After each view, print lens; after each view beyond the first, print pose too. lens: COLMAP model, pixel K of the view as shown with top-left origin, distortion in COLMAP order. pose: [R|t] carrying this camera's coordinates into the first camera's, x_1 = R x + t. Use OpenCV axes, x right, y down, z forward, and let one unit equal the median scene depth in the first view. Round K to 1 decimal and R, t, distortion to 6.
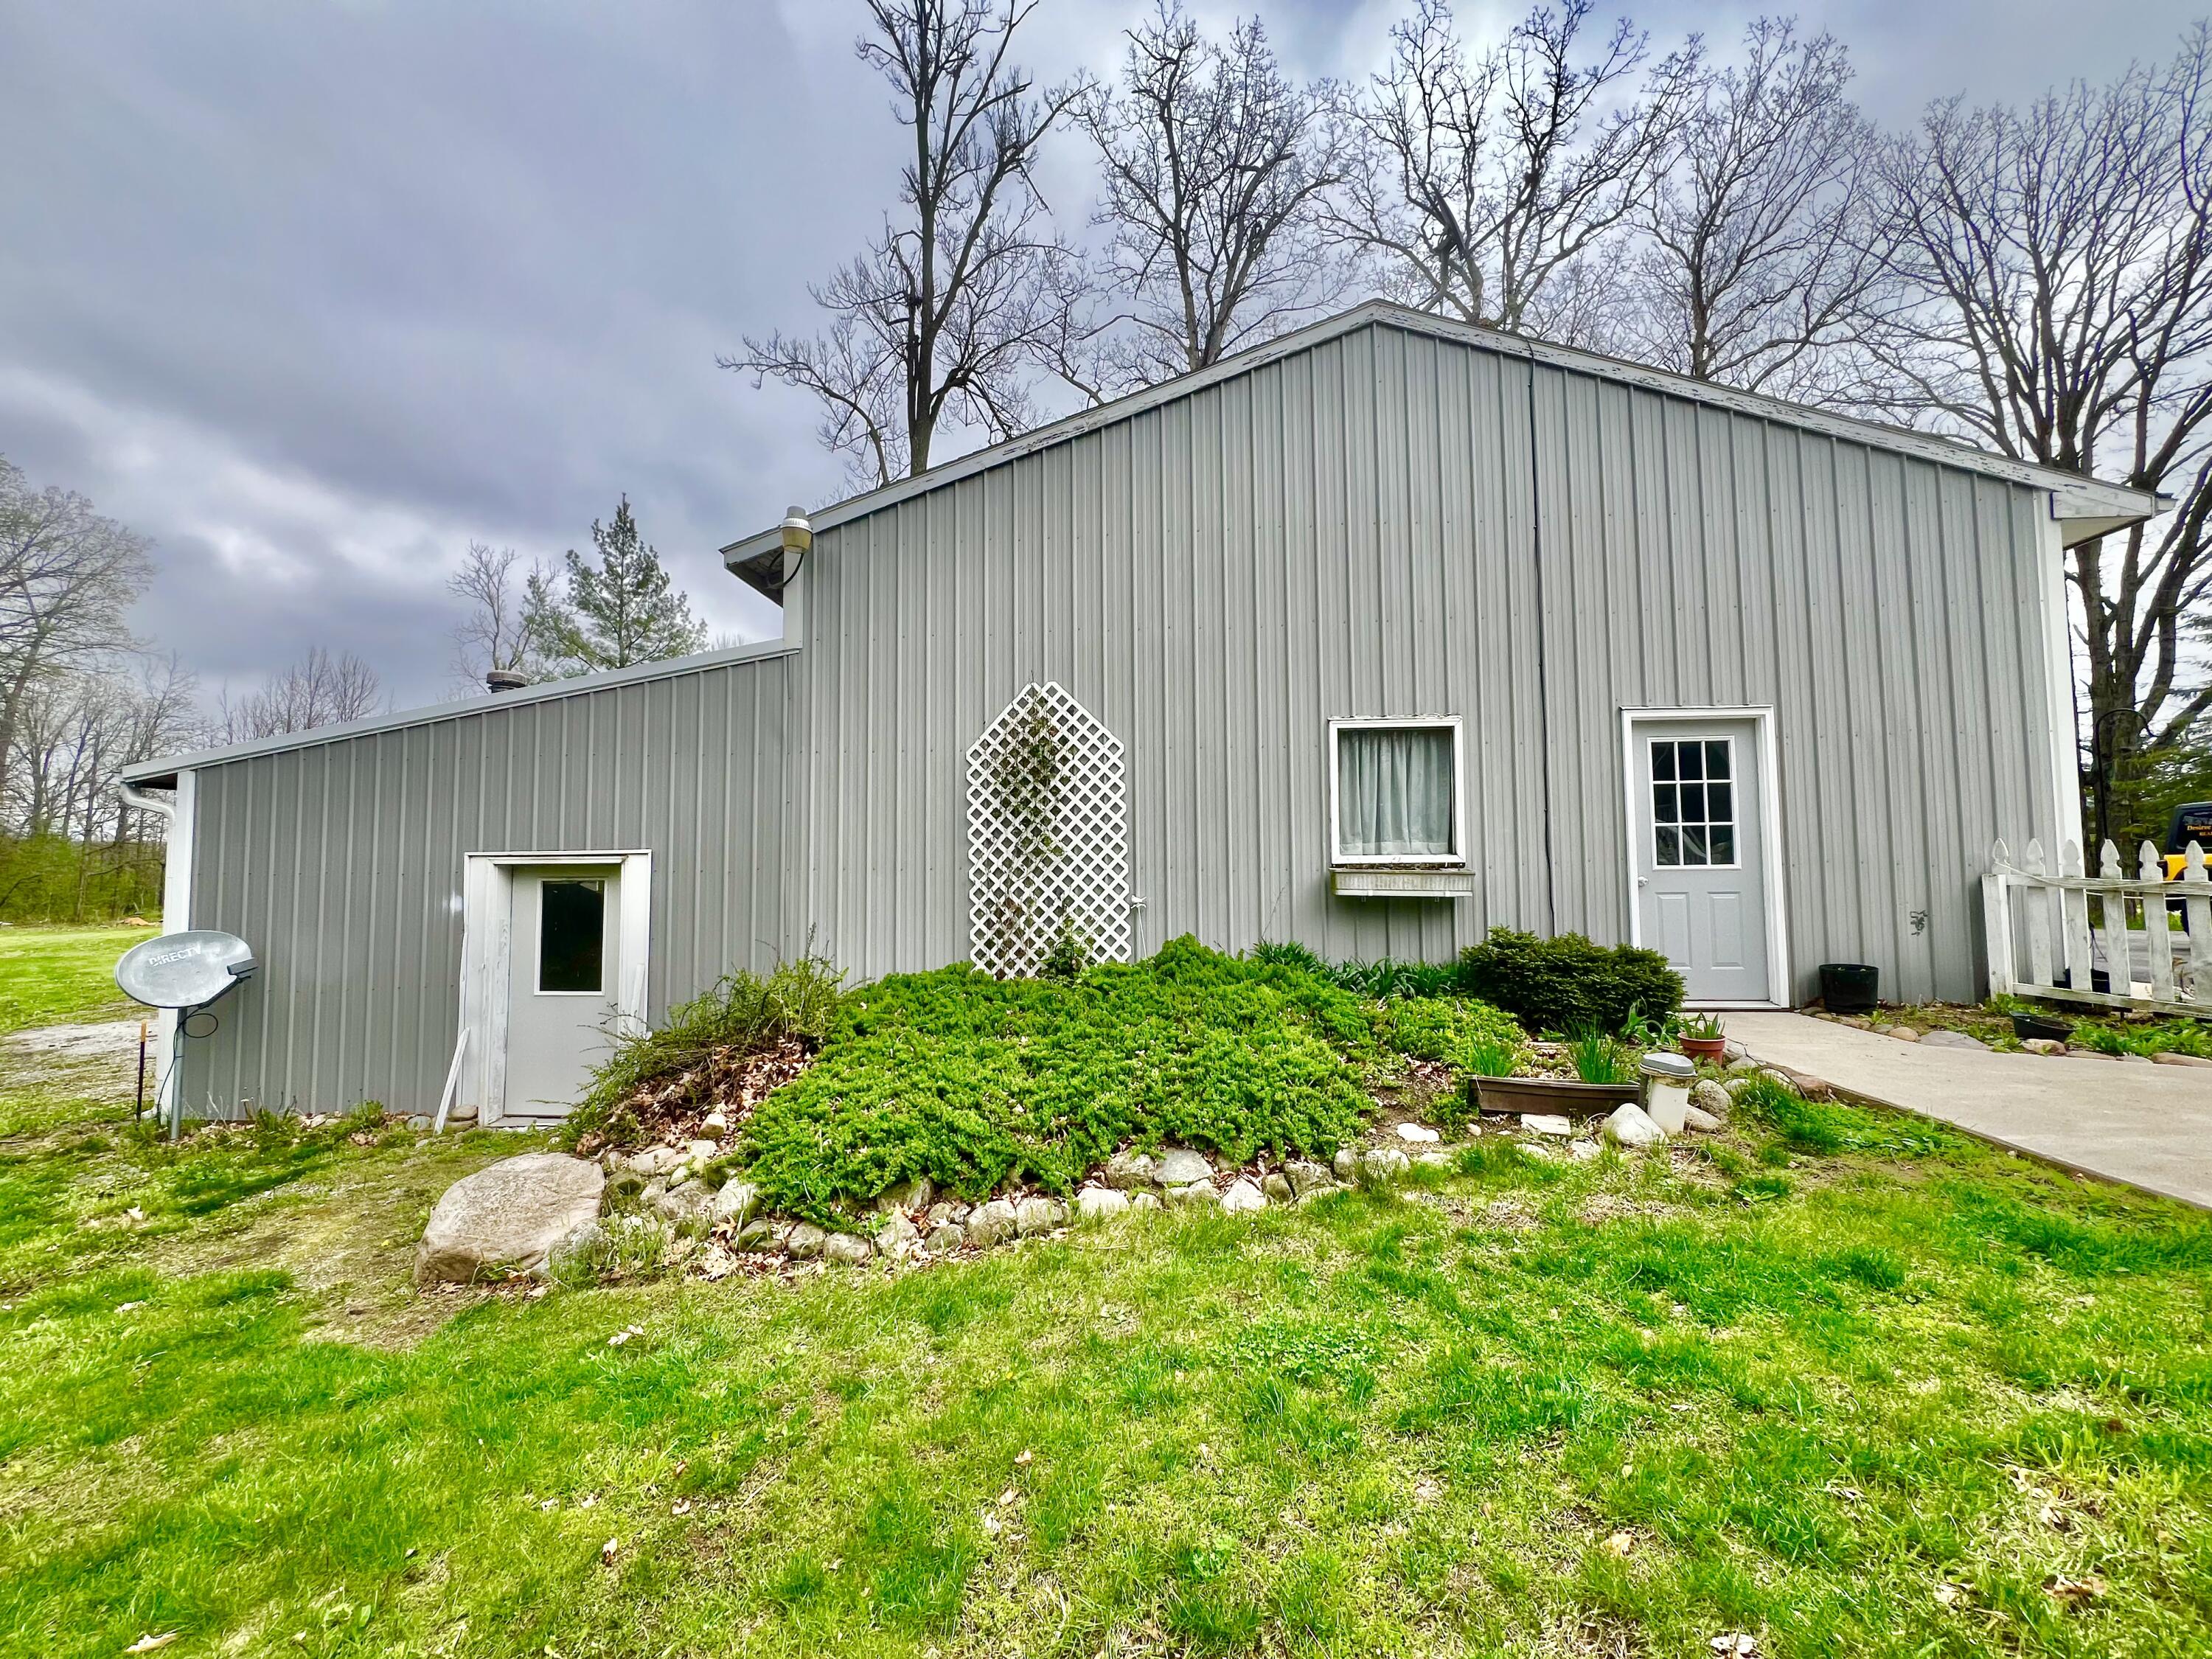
lens RADIAL K [[885.1, 0, 1107.8], [0, 885.1, 834.8], [0, 0, 1]] dist [-0.002184, 0.000200]
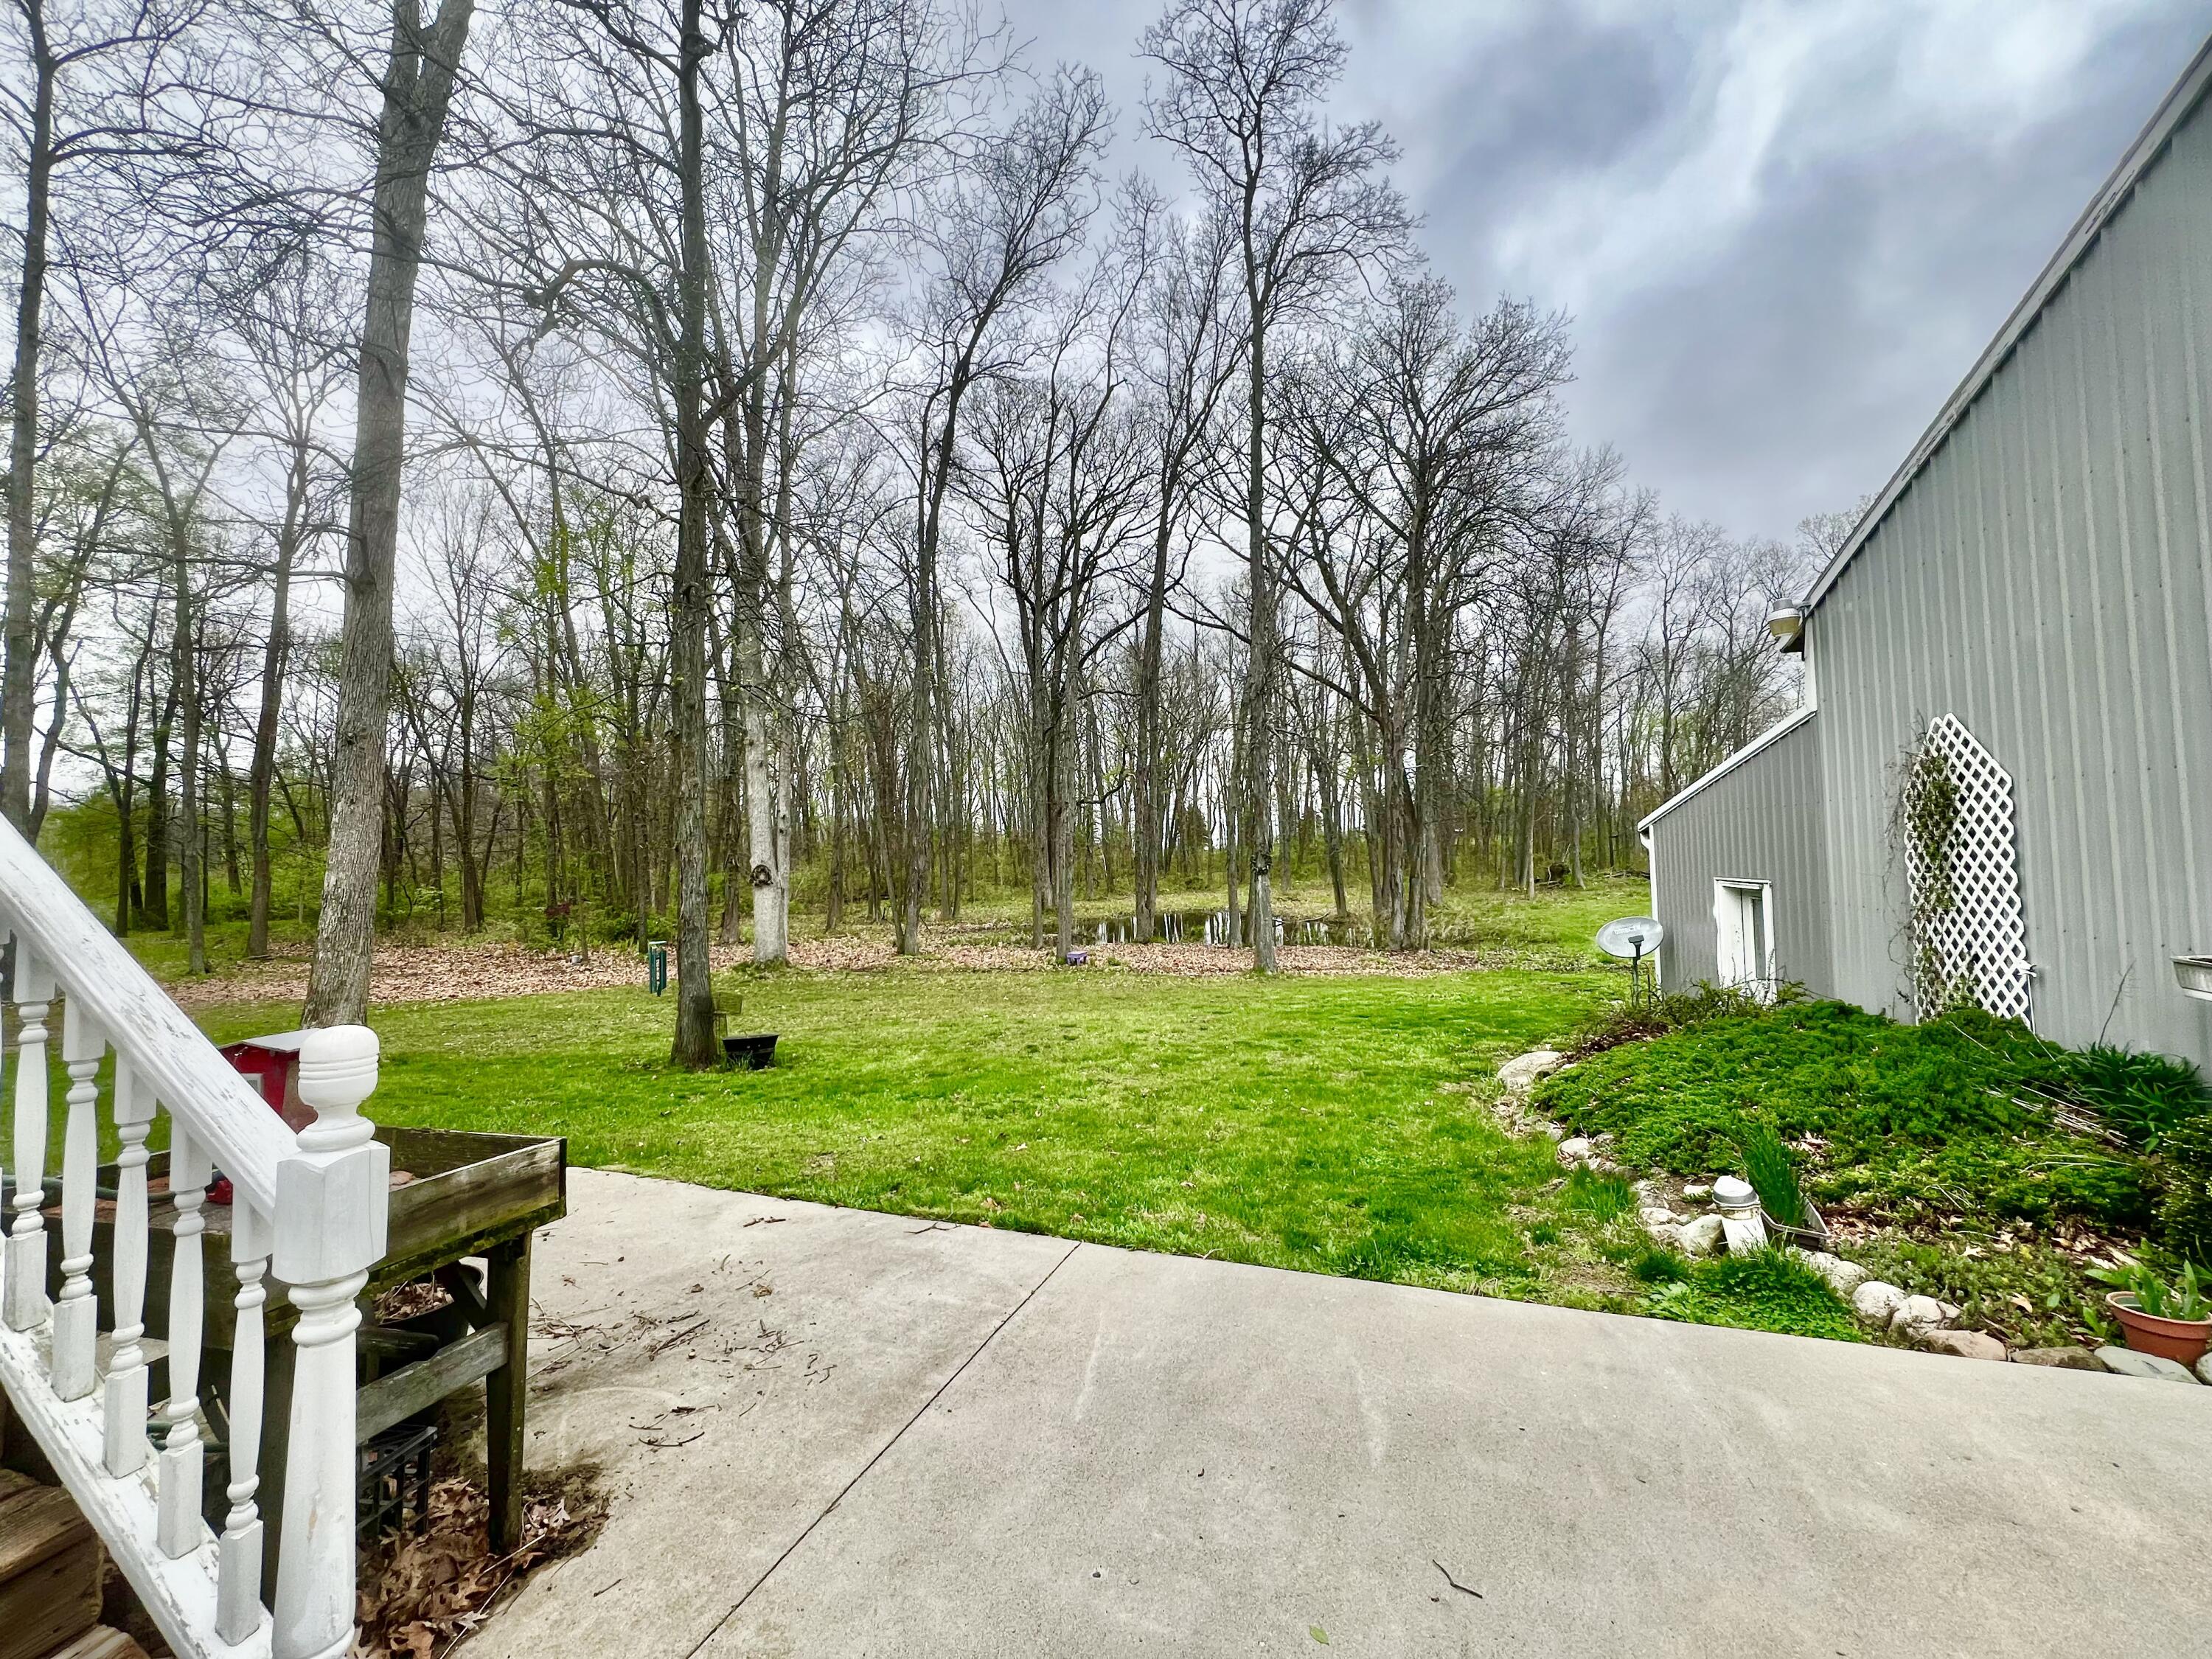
lens RADIAL K [[885.1, 0, 1103.0], [0, 885.1, 824.0], [0, 0, 1]] dist [-0.002184, 0.000200]
pose [[-0.214126, -0.027351, -0.976423, 1.037274], [0.078120, 0.995927, -0.045028, -0.090219], [0.973677, -0.085920, -0.211118, 0.346803]]
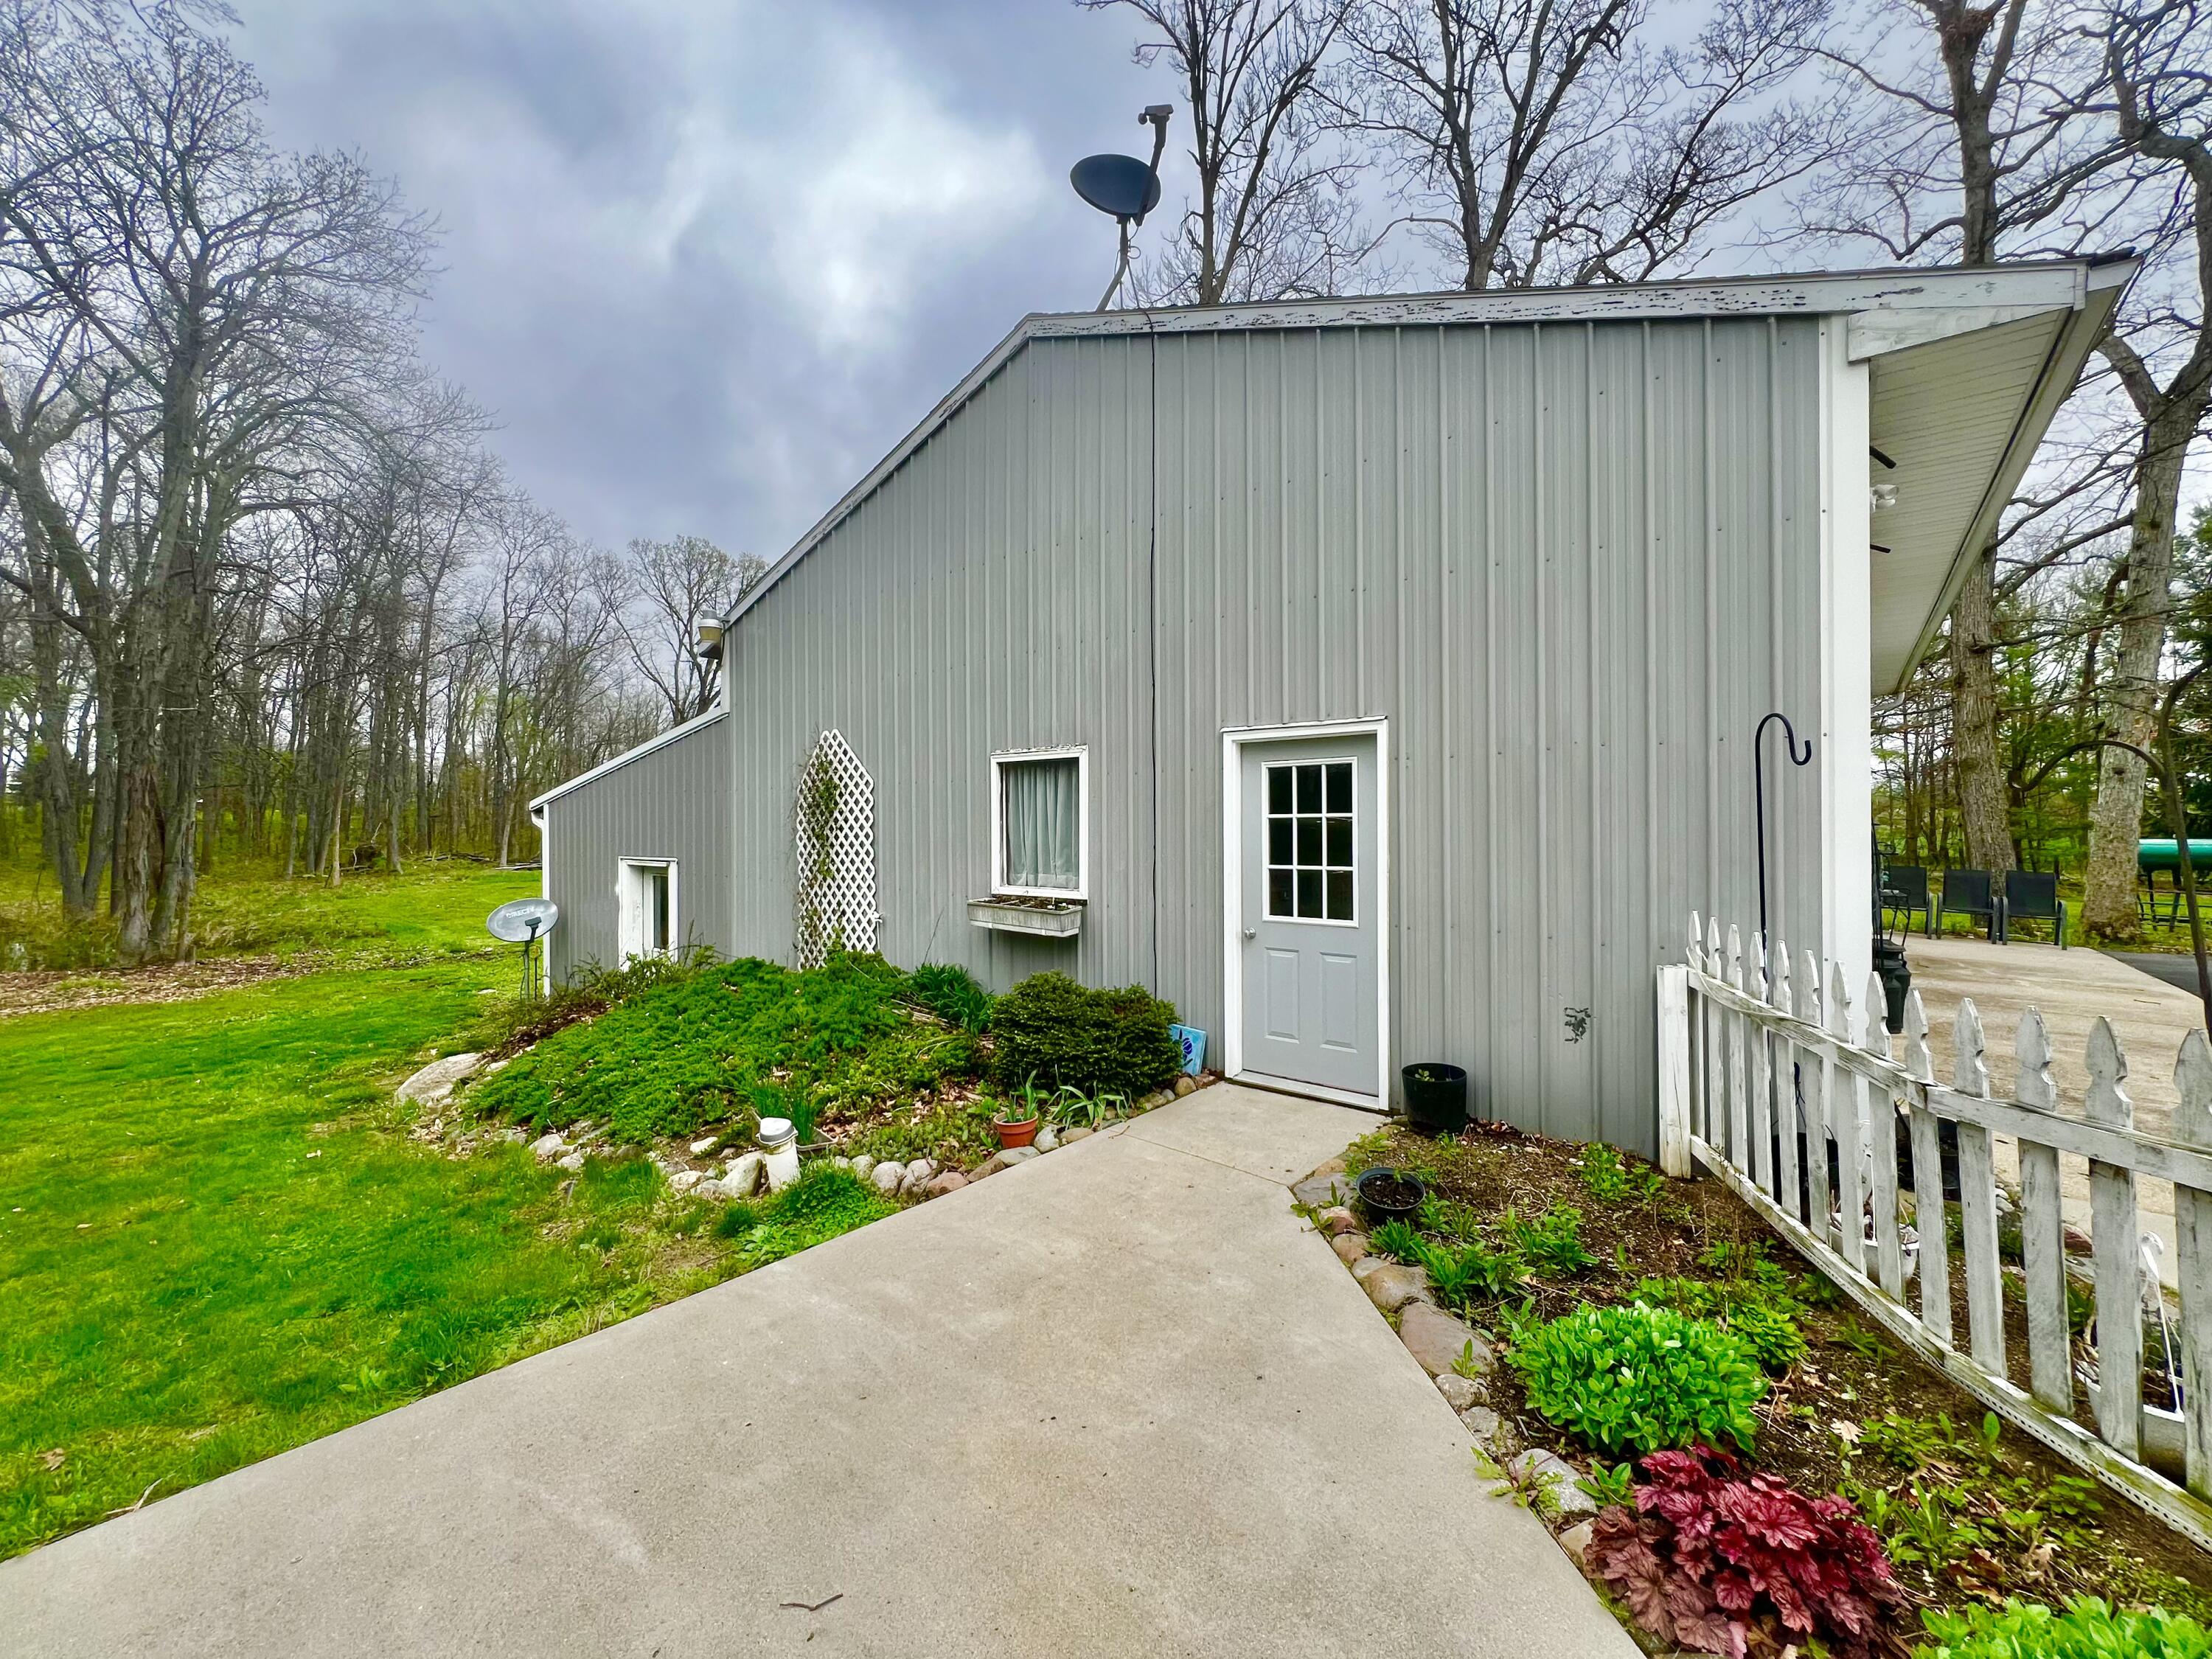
lens RADIAL K [[885.1, 0, 1105.0], [0, 885.1, 826.8], [0, 0, 1]] dist [-0.002184, 0.000200]
pose [[0.822828, 0.004902, -0.568269, 0.948074], [0.027427, 0.998455, 0.048325, -0.091941], [0.567628, -0.055349, 0.821423, 0.223127]]
